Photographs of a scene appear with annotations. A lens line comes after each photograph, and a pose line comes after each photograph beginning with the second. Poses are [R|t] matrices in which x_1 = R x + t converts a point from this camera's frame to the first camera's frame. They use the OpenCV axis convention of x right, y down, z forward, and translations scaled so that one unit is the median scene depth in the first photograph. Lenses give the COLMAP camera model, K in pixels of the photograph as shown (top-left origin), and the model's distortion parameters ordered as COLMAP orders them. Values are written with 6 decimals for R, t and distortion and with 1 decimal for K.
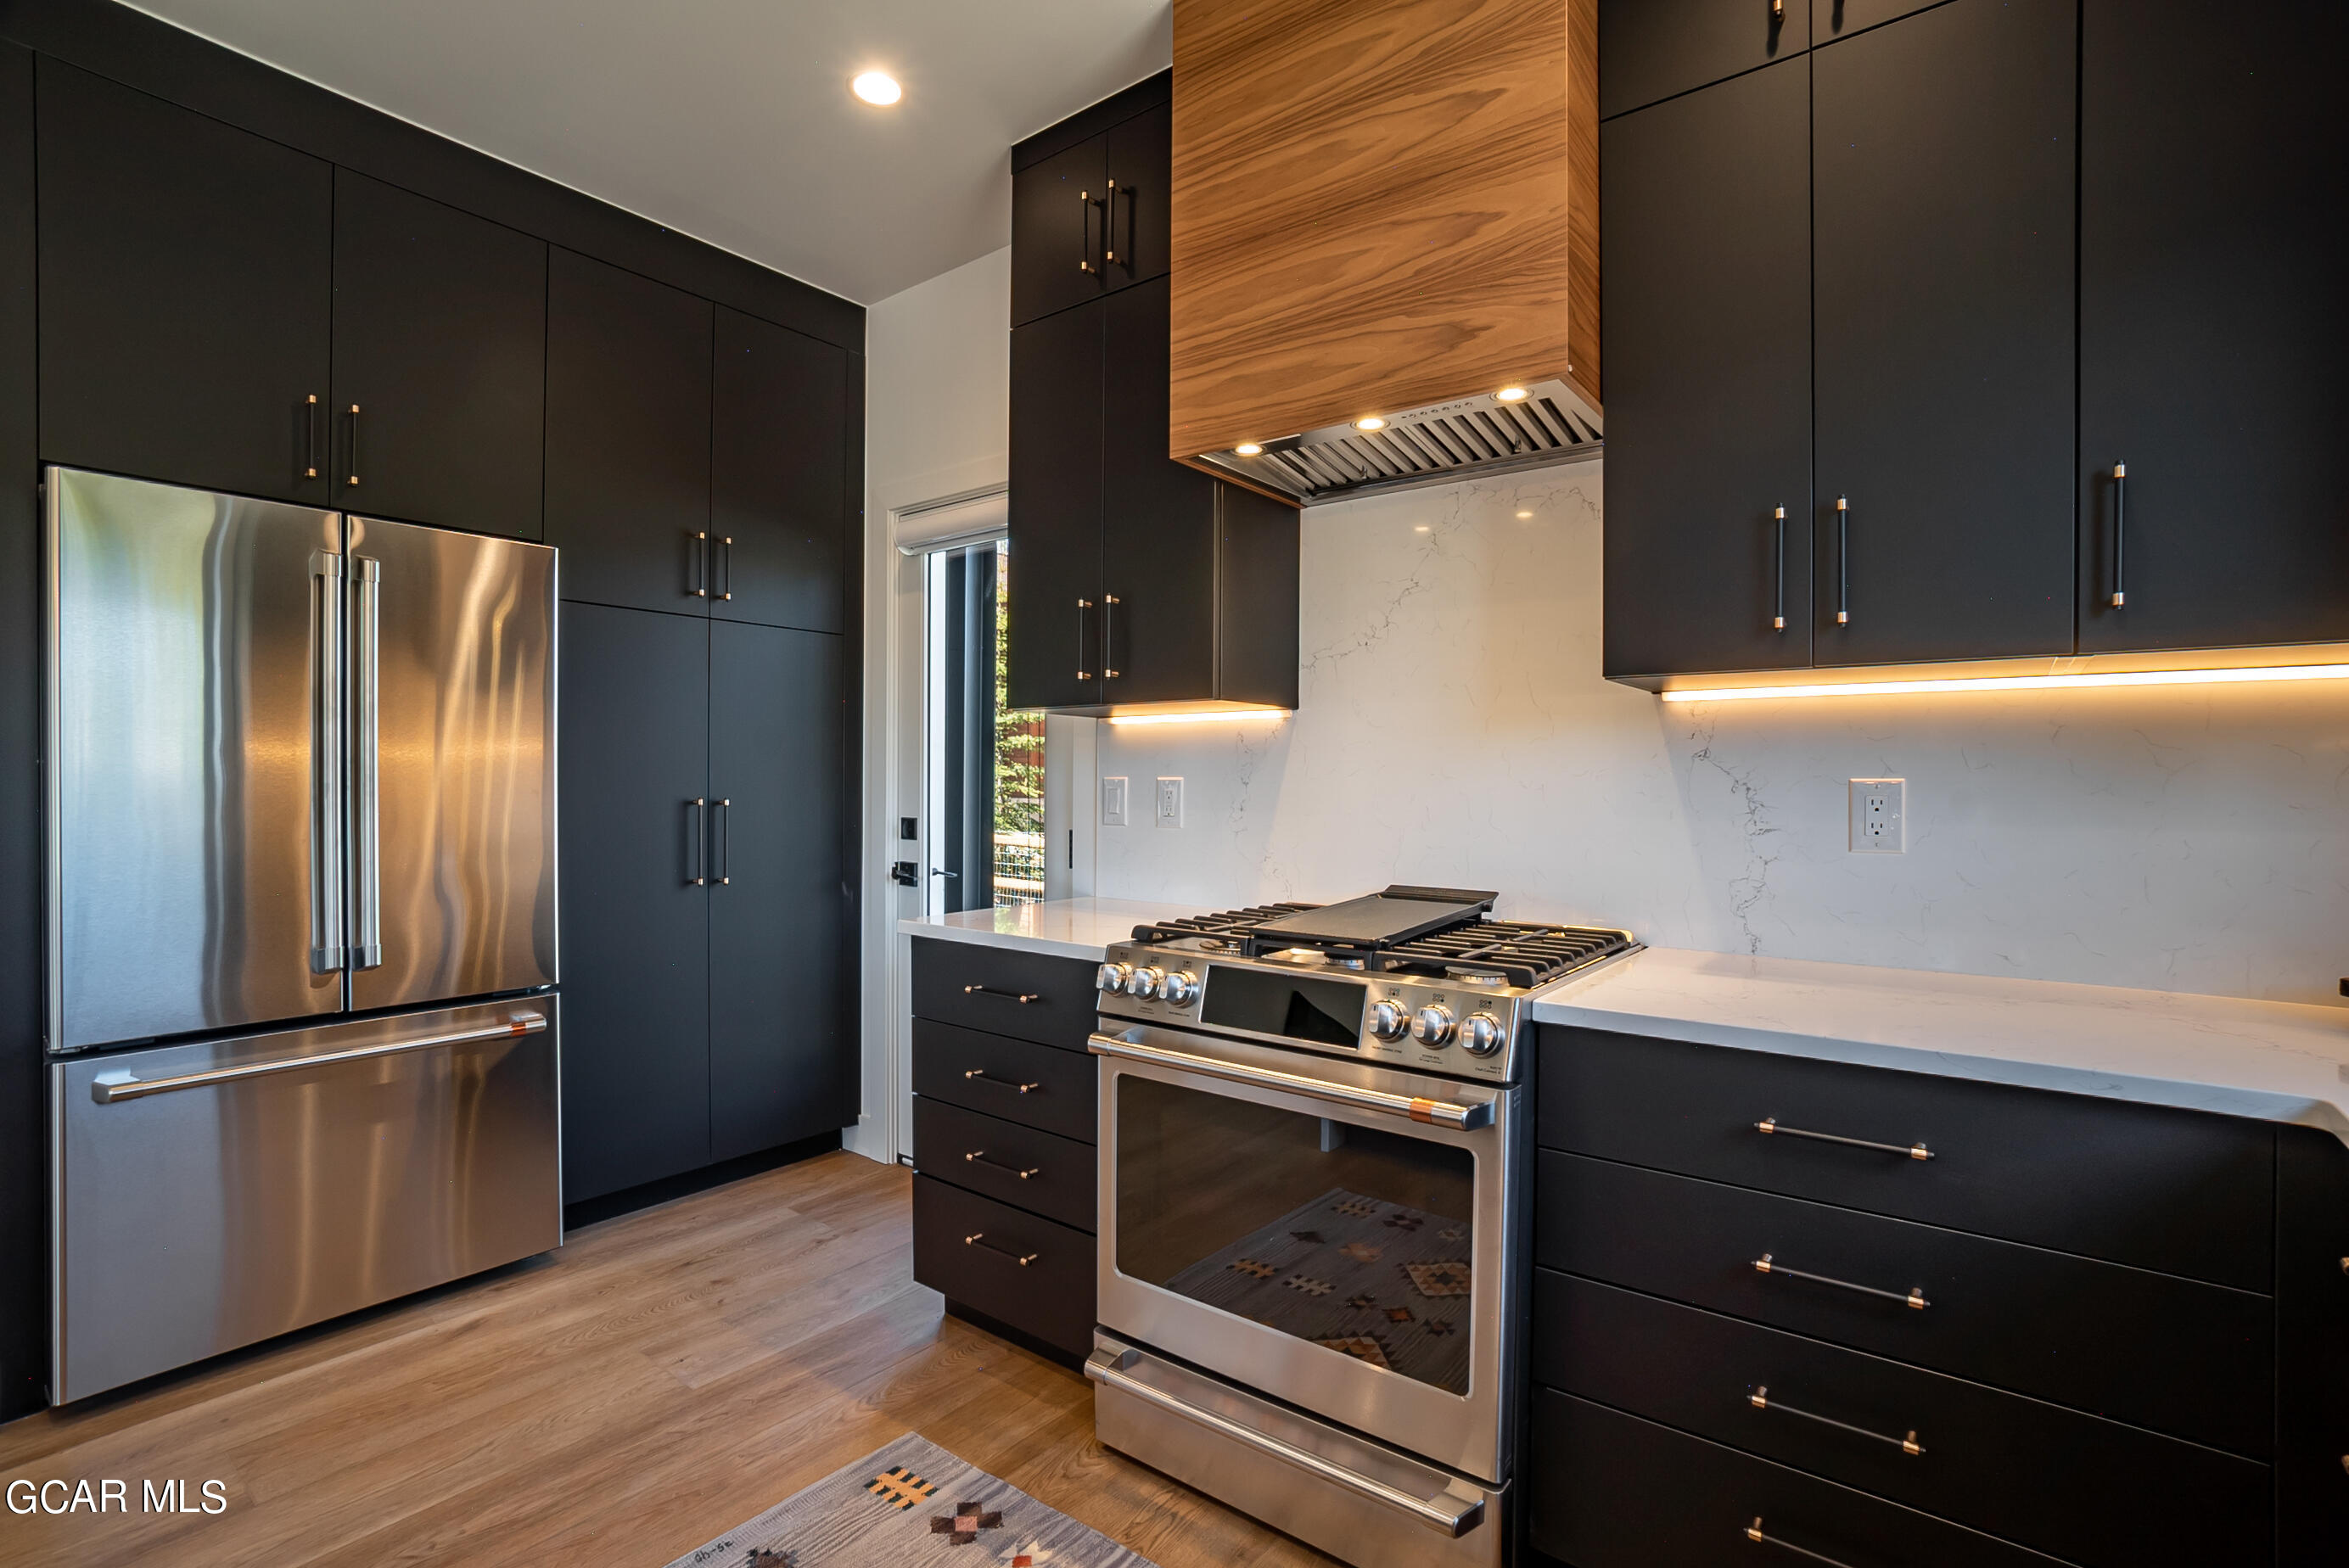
lens RADIAL K [[1067.2, 0, 1180.6], [0, 1067.2, 788.7], [0, 0, 1]] dist [-0.033775, 0.007906]
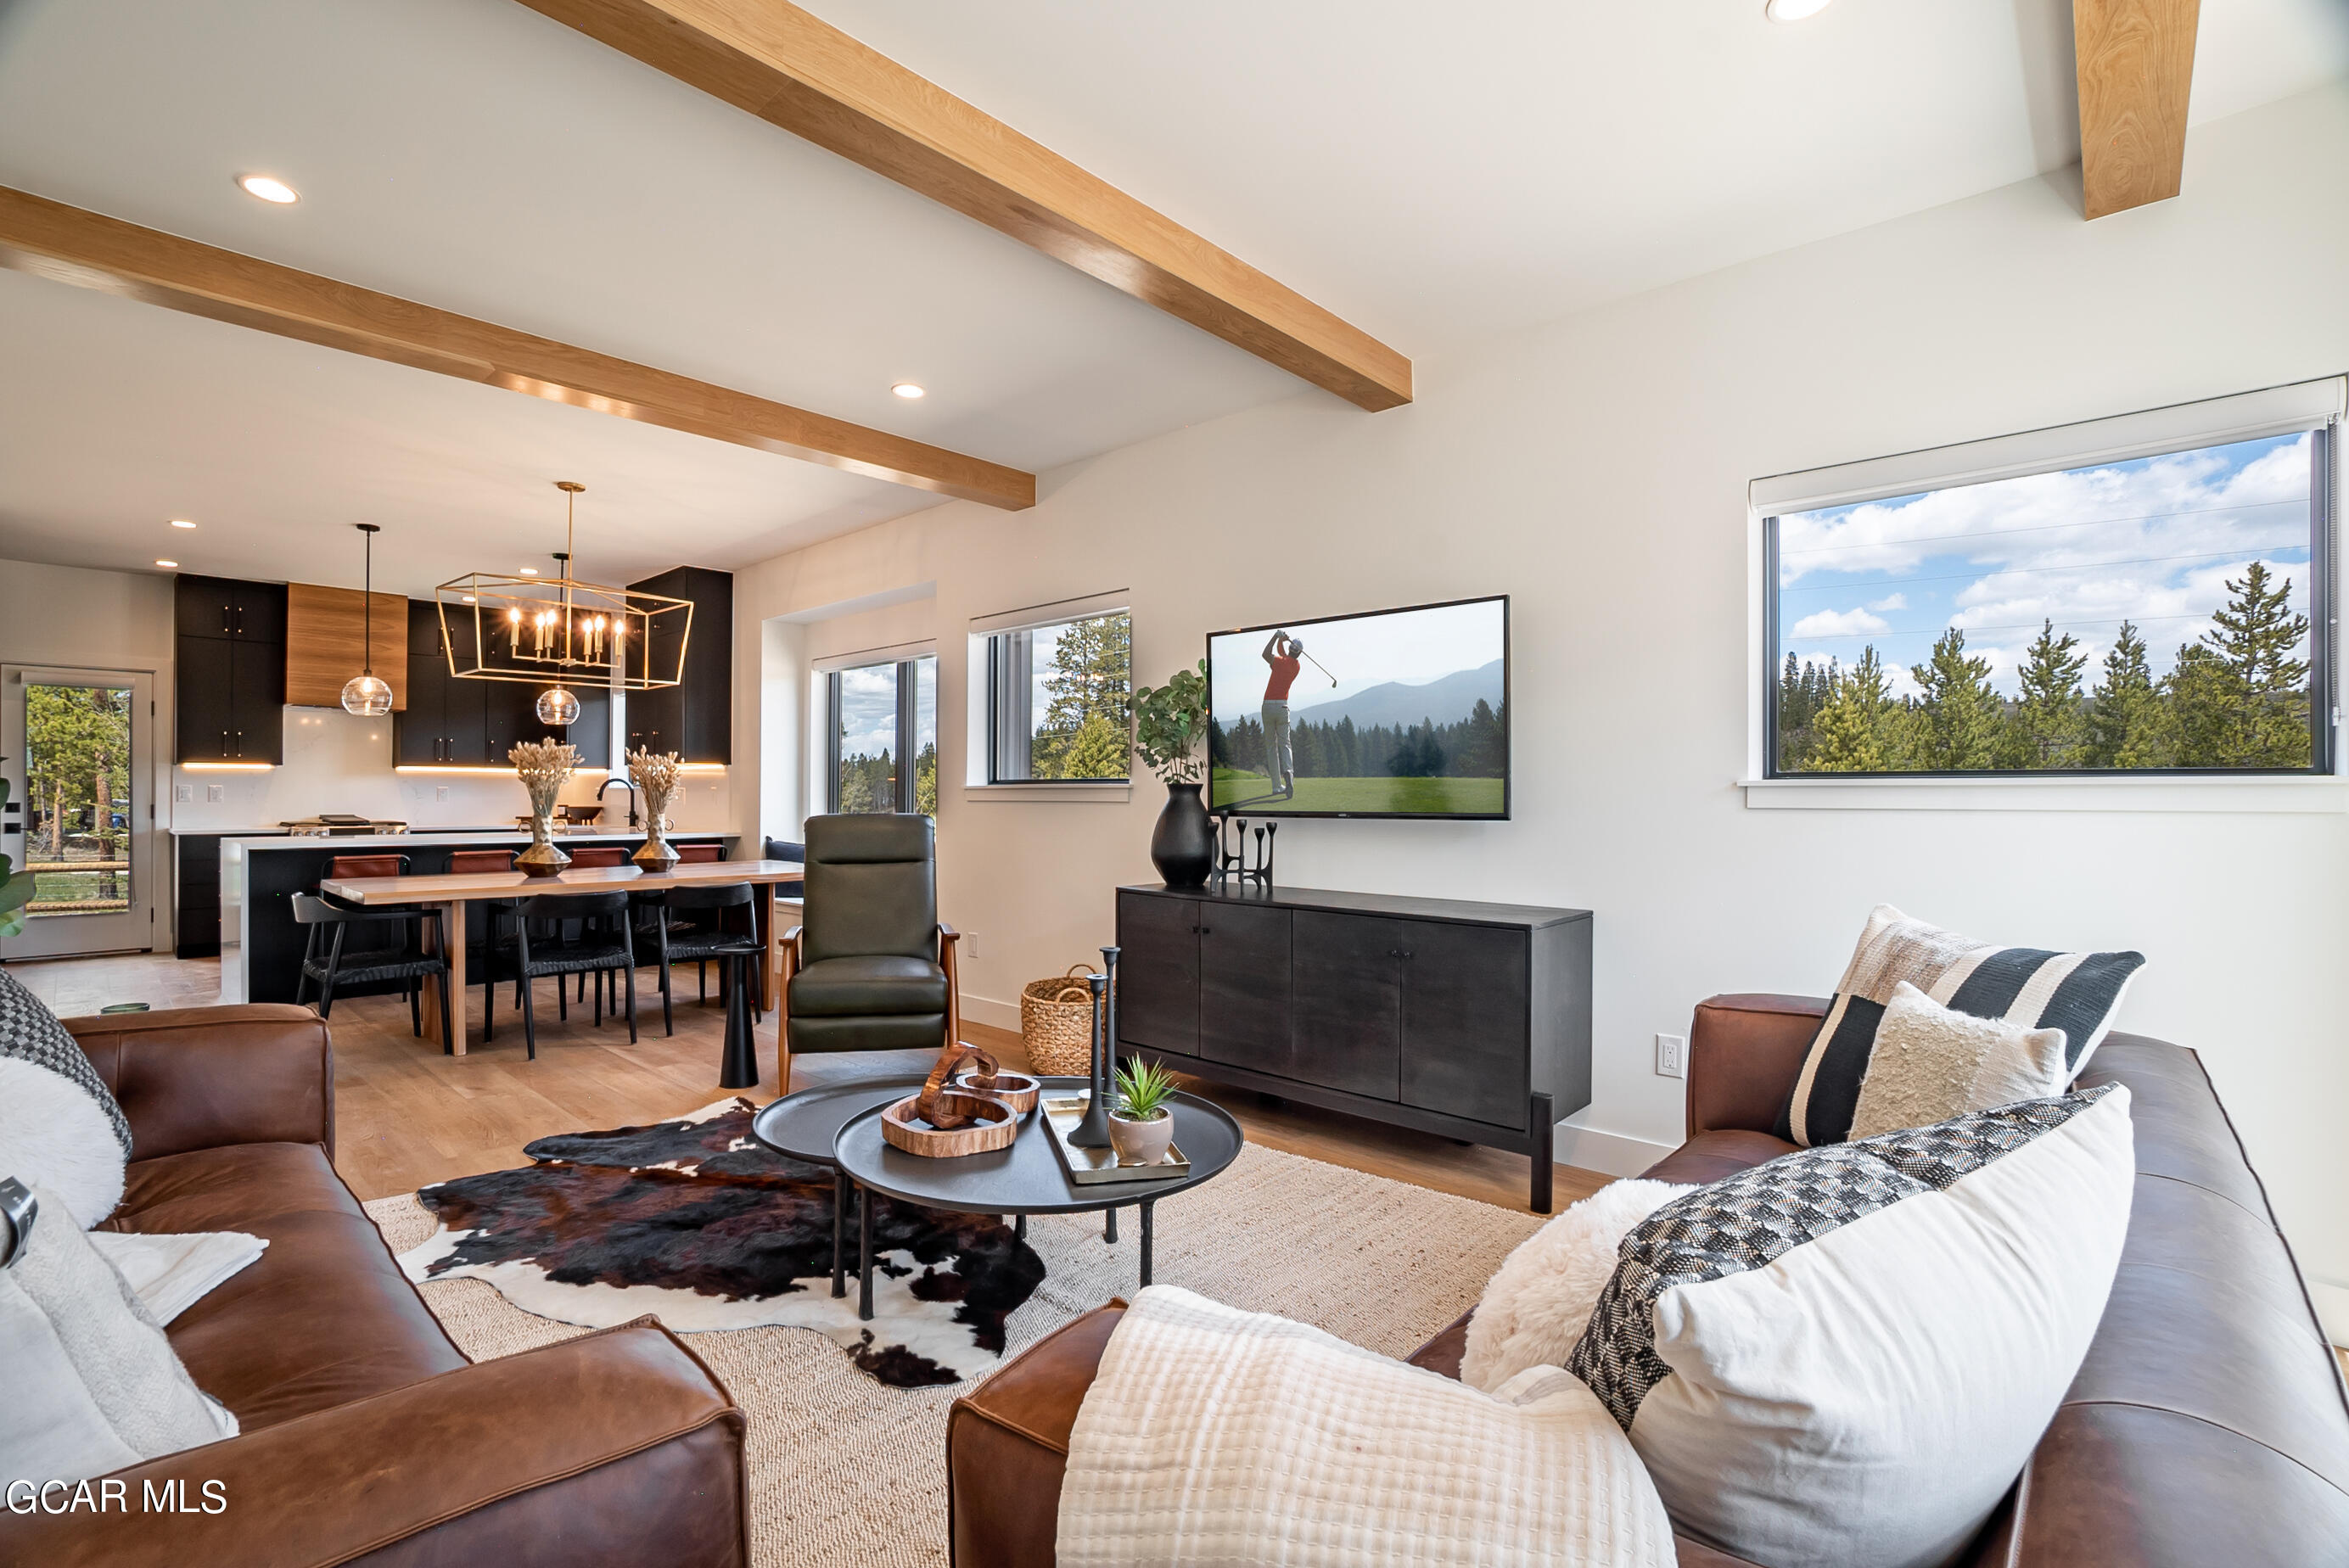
lens RADIAL K [[1067.2, 0, 1169.6], [0, 1067.2, 790.4], [0, 0, 1]] dist [-0.033775, 0.007906]
pose [[0.092711, 0.000908, 0.995693, -3.892118], [0.003478, 0.999993, -0.001236, 0.023501], [-0.995687, 0.003577, 0.092707, -2.832580]]
